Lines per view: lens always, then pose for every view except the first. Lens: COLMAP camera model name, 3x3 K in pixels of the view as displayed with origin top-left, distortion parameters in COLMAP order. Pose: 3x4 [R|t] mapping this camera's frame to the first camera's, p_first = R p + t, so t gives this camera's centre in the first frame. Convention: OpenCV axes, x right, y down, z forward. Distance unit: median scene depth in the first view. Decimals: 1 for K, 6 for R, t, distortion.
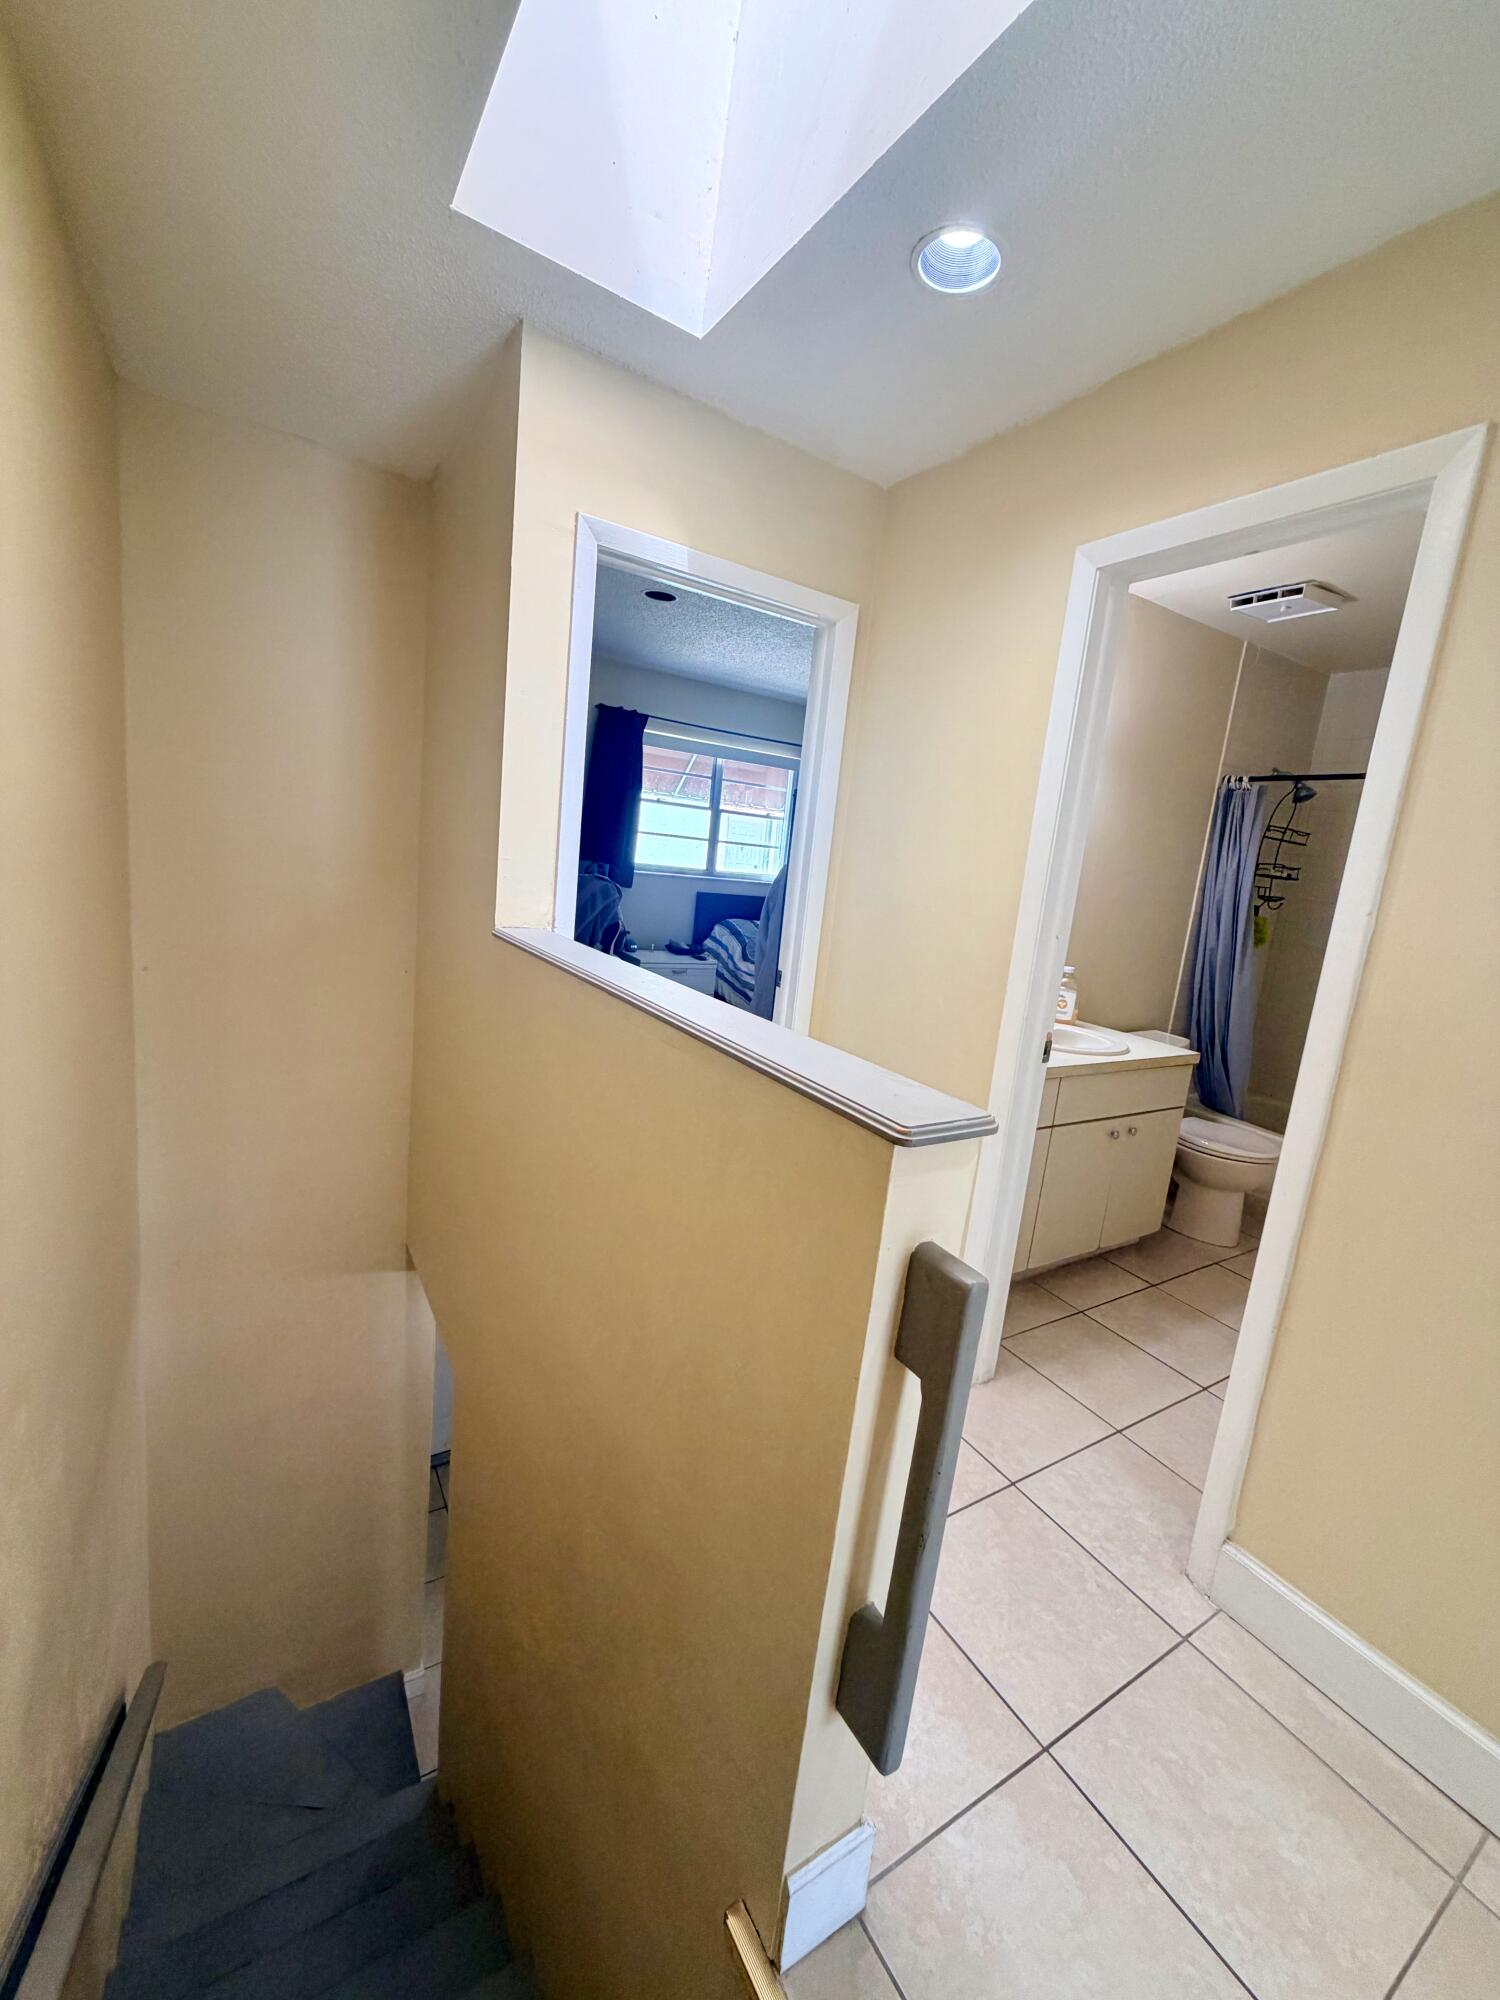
lens RADIAL K [[796.8, 0, 760.6], [0, 796.8, 991.8], [0, 0, 1]] dist [0.000440, -0.000818]
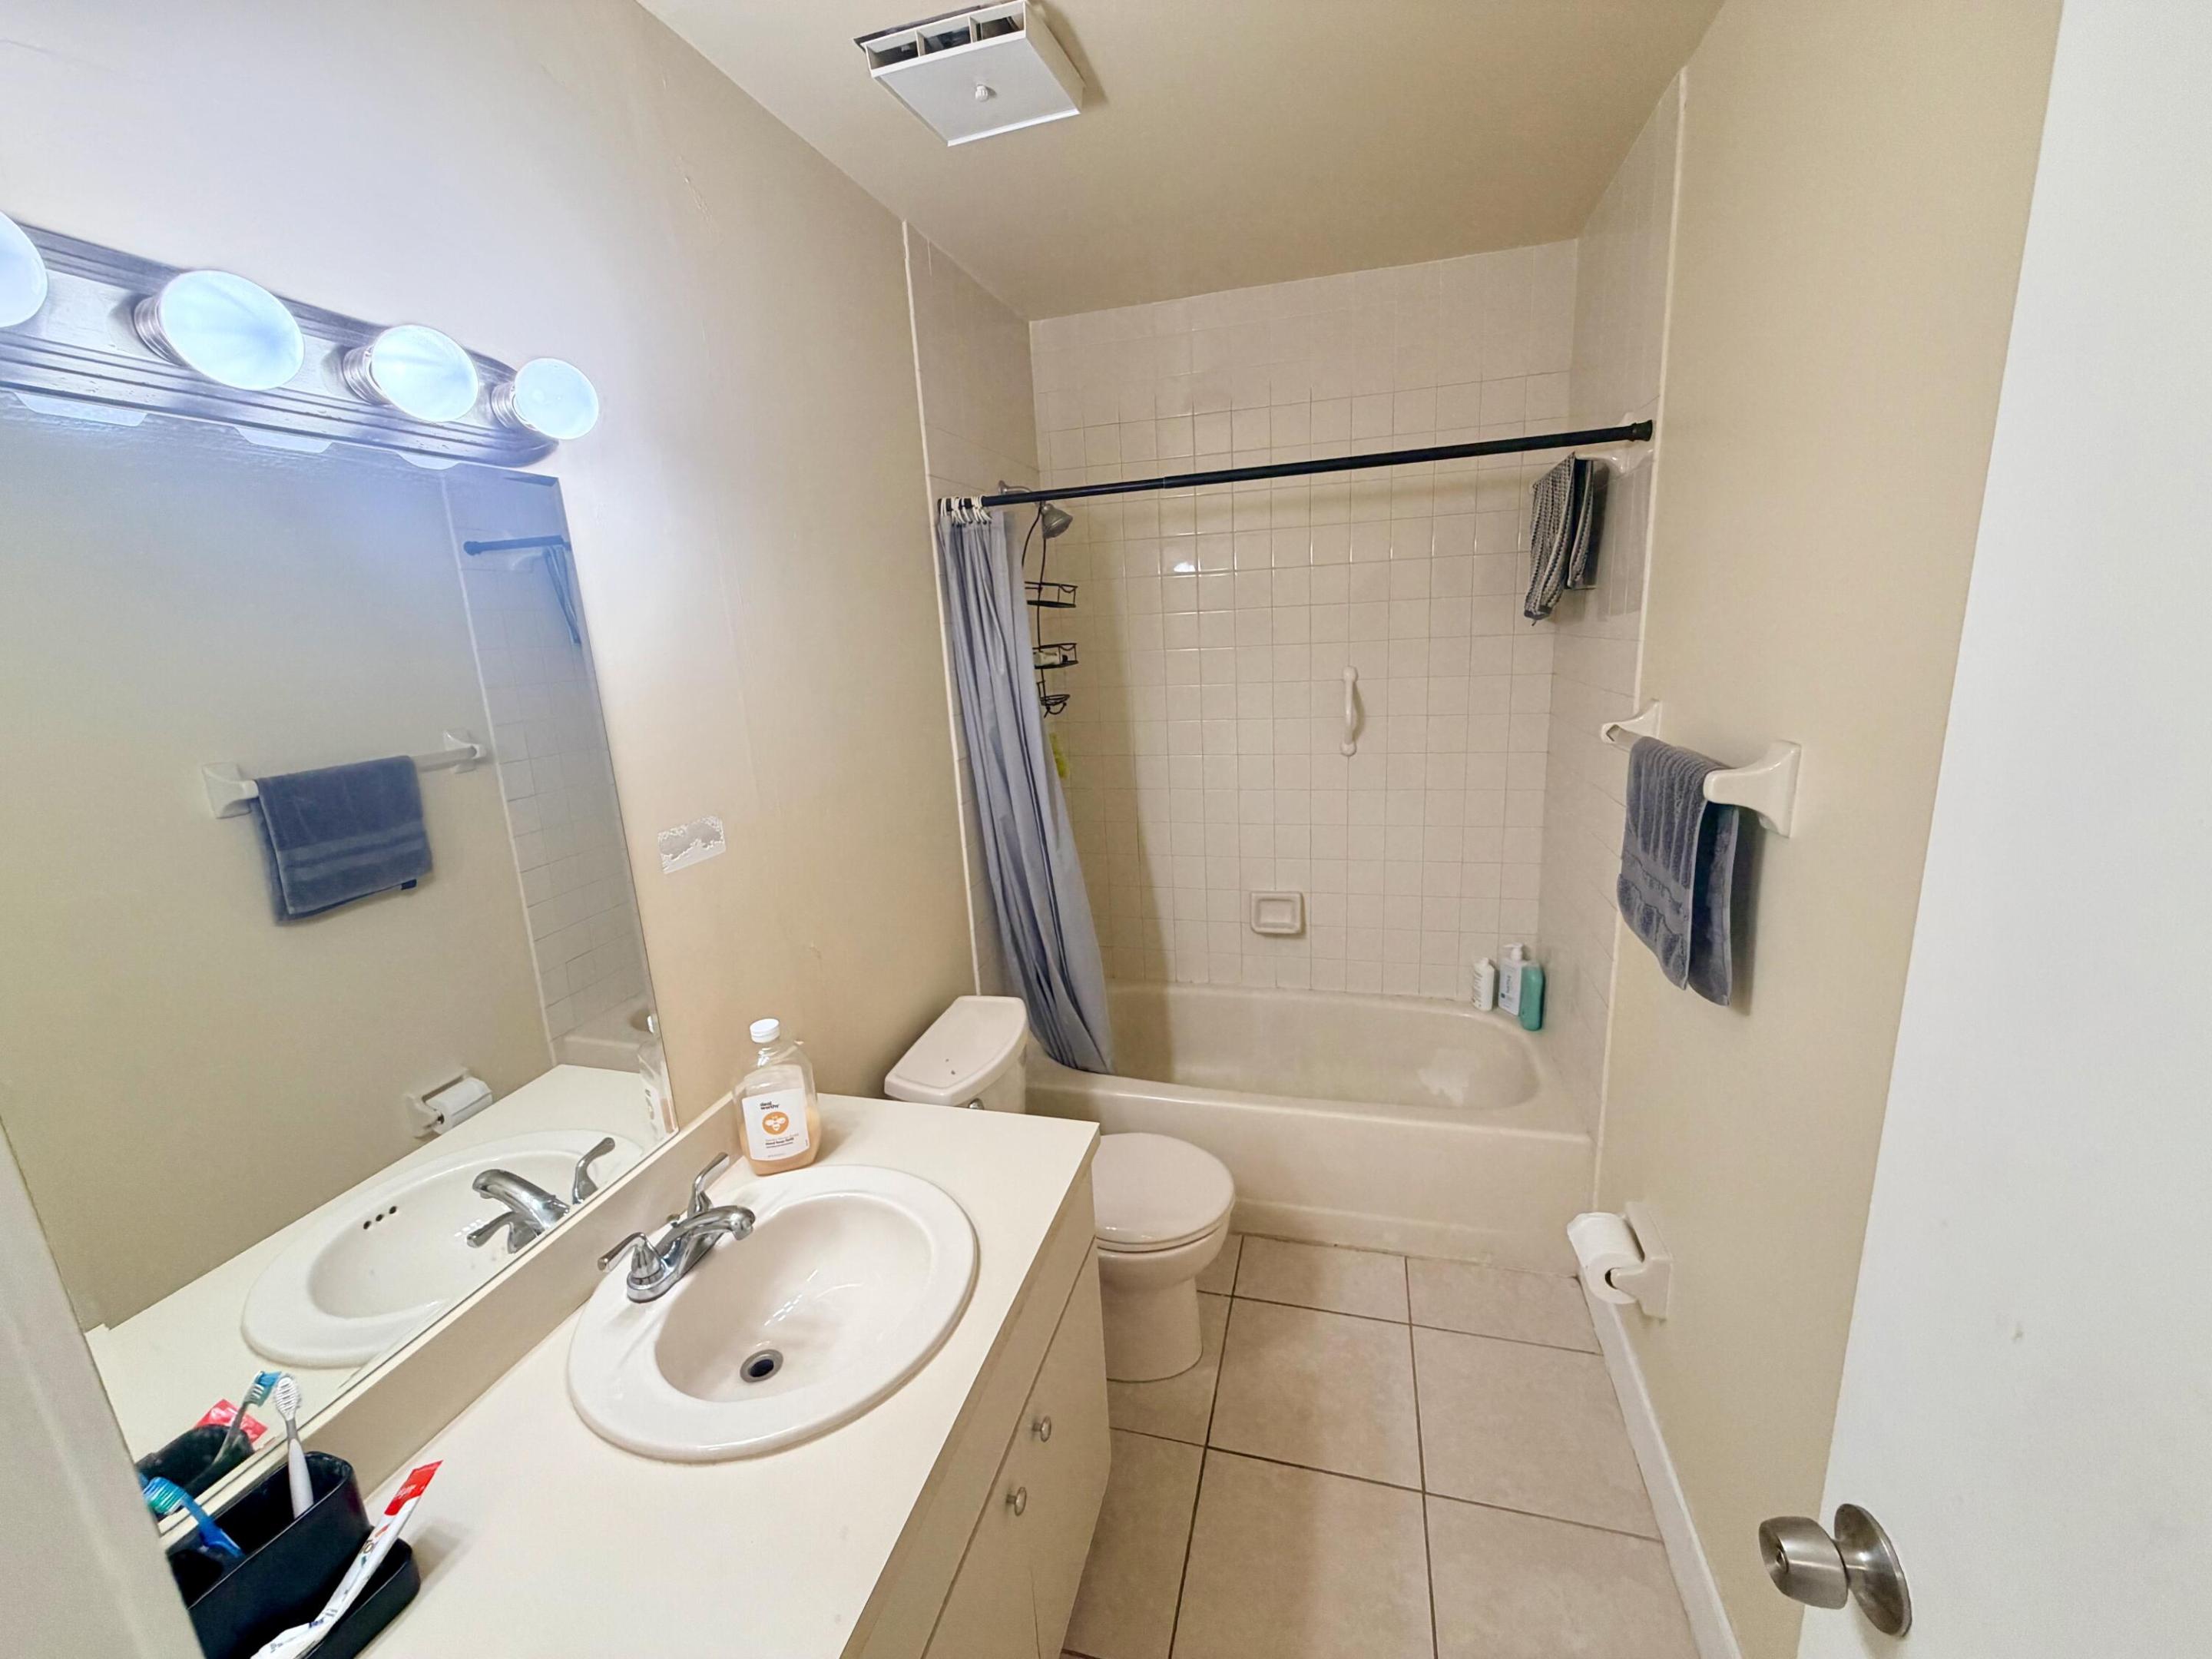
lens RADIAL K [[881.3, 0, 1105.2], [0, 881.3, 828.9], [0, 0, 1]] dist [0.000440, -0.000818]
pose [[0.730310, -0.289817, 0.618590, 0.238646], [0.243874, 0.956483, 0.160205, -0.128599], [-0.638101, 0.033859, 0.769208, 0.487970]]
